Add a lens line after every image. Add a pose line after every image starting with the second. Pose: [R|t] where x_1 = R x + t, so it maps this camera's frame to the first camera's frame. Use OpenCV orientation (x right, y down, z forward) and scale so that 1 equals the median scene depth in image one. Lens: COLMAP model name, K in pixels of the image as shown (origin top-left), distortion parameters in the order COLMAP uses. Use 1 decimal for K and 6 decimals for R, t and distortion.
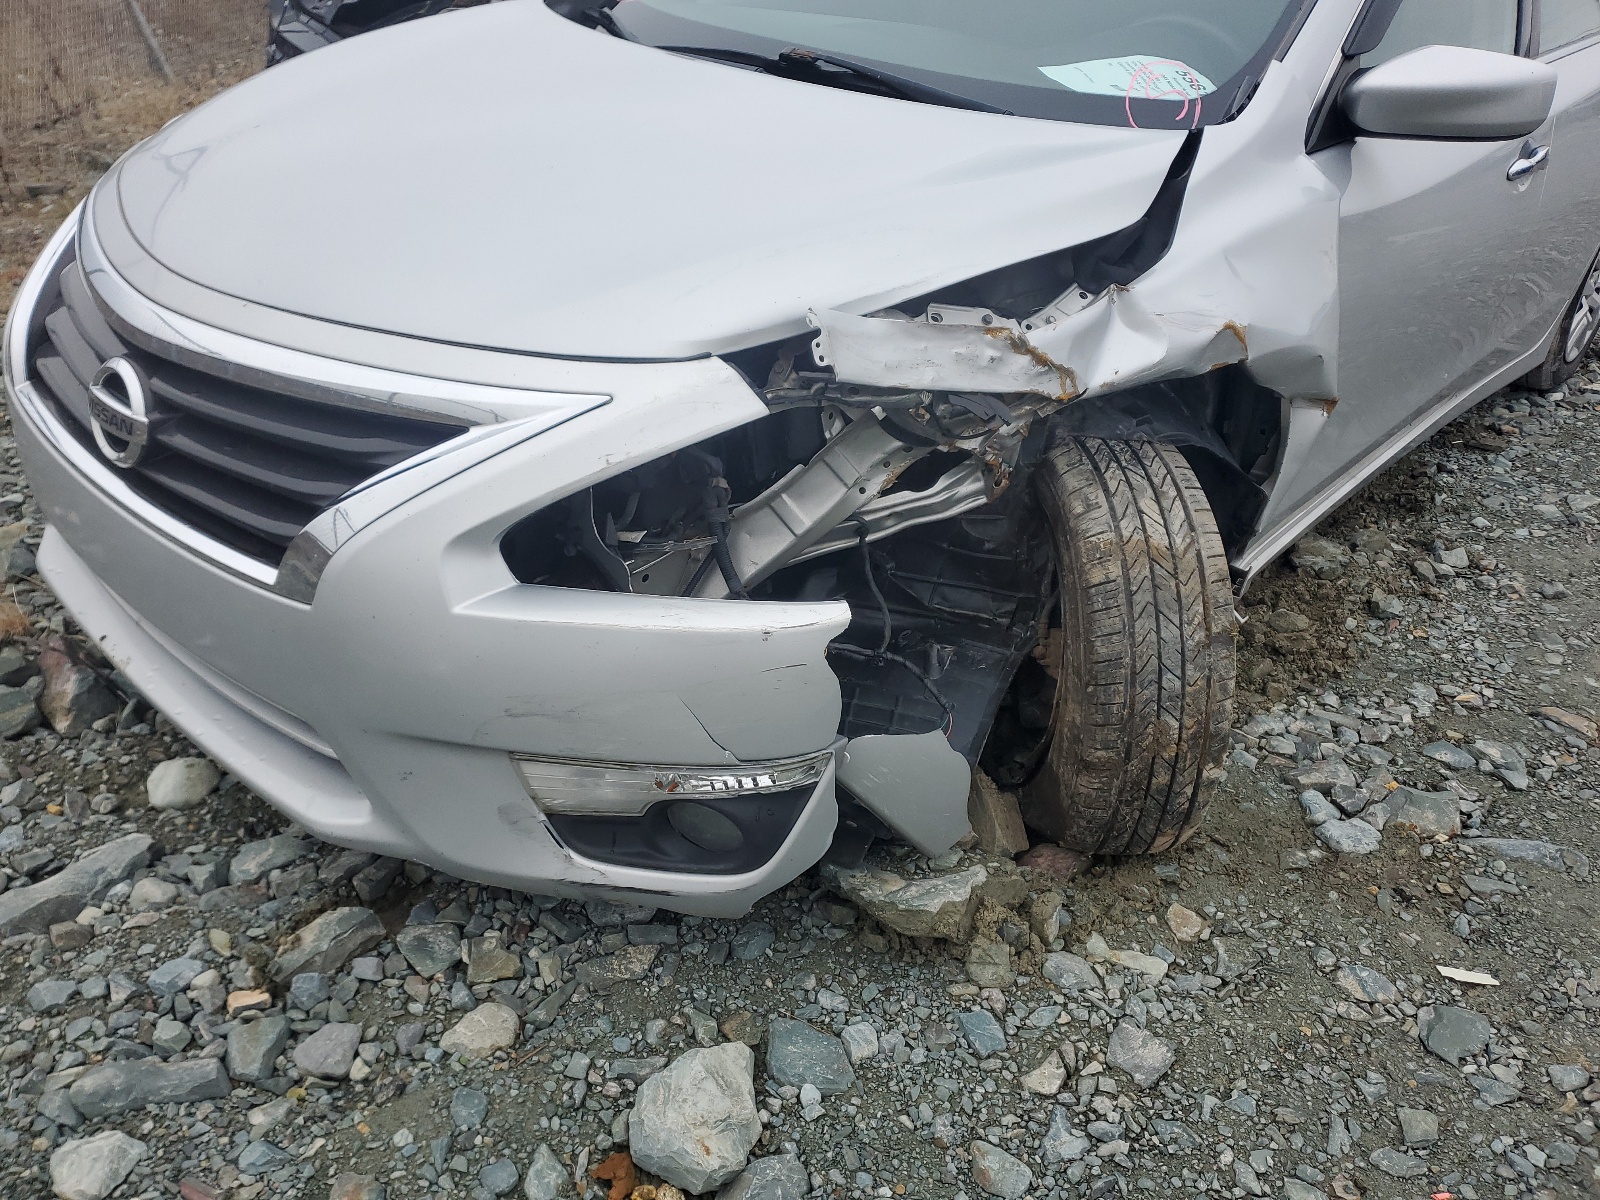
lens RADIAL K [[1303.9, 0, 798.6], [0, 1303.9, 611.7], [0, 0, 1]] dist [0.000276, 0.030232]
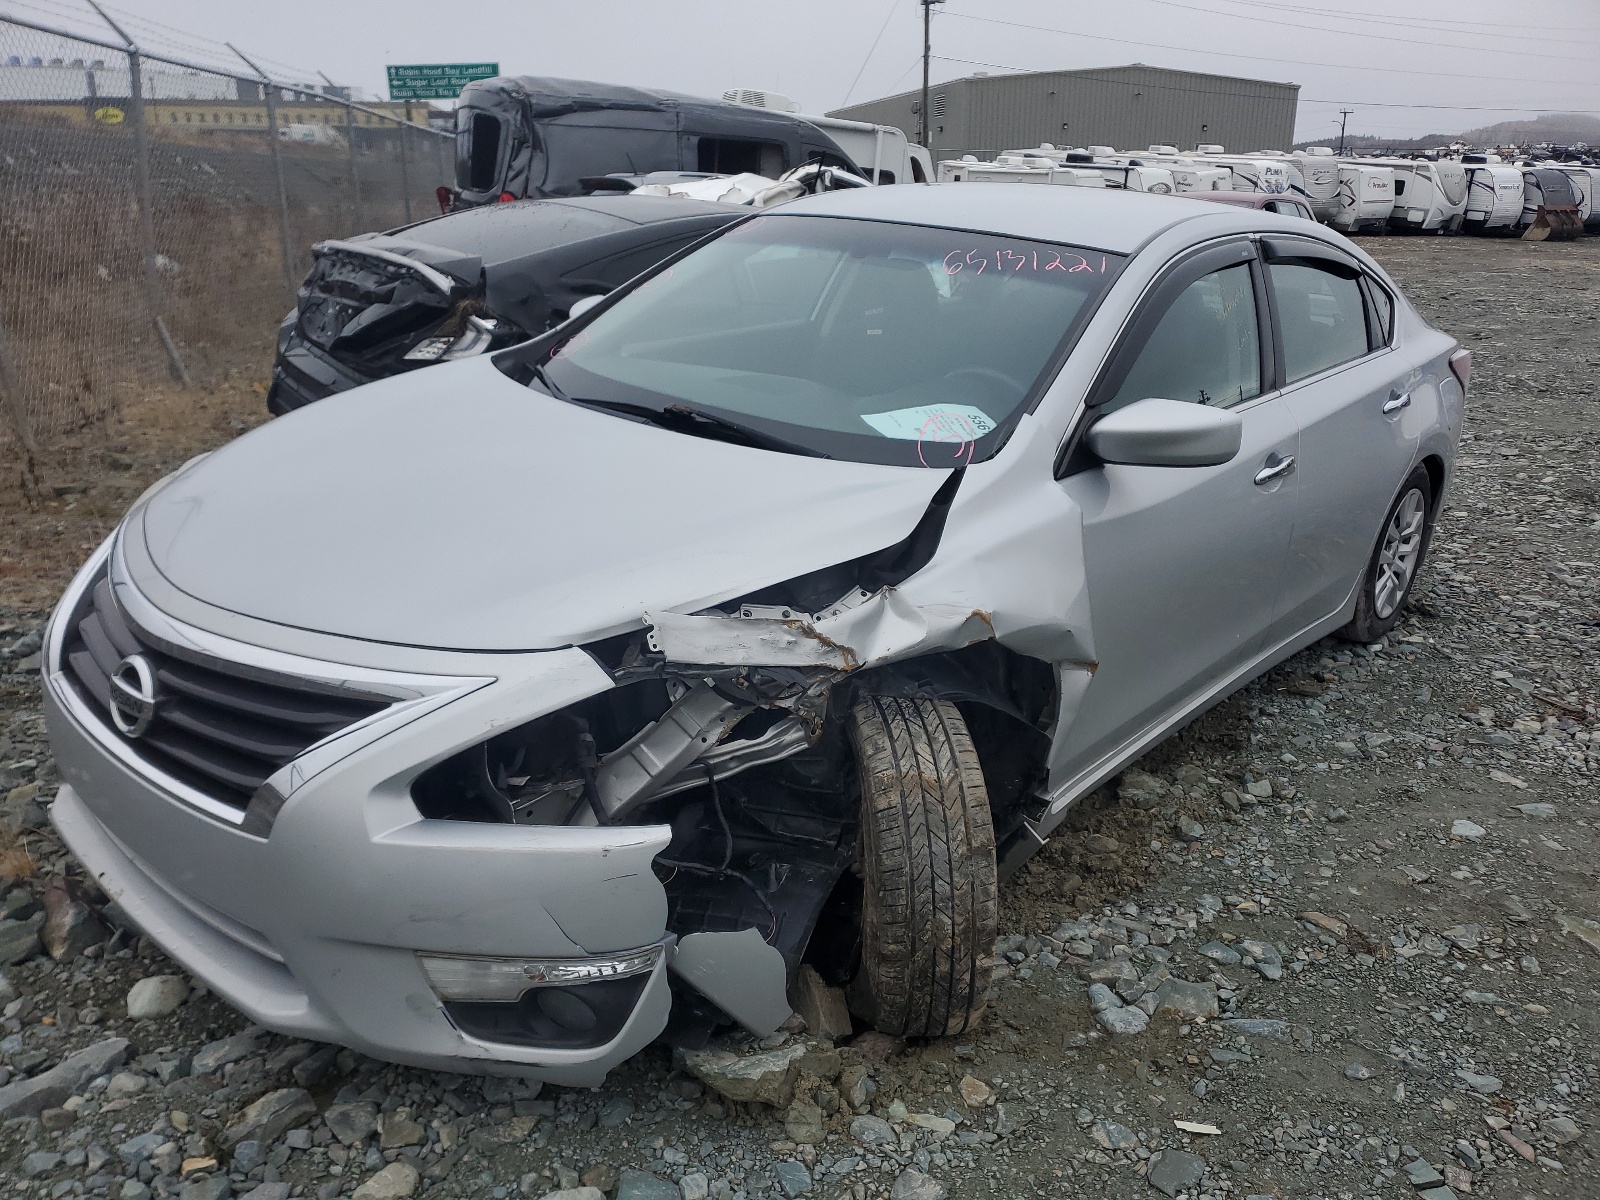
lens RADIAL K [[1303.9, 0, 798.6], [0, 1303.9, 611.7], [0, 0, 1]] dist [0.000276, 0.030232]
pose [[0.999775, -0.018891, 0.009639, 0.134364], [0.020375, 0.981710, -0.189289, 0.026887], [-0.005887, 0.189443, 0.981874, -0.298621]]
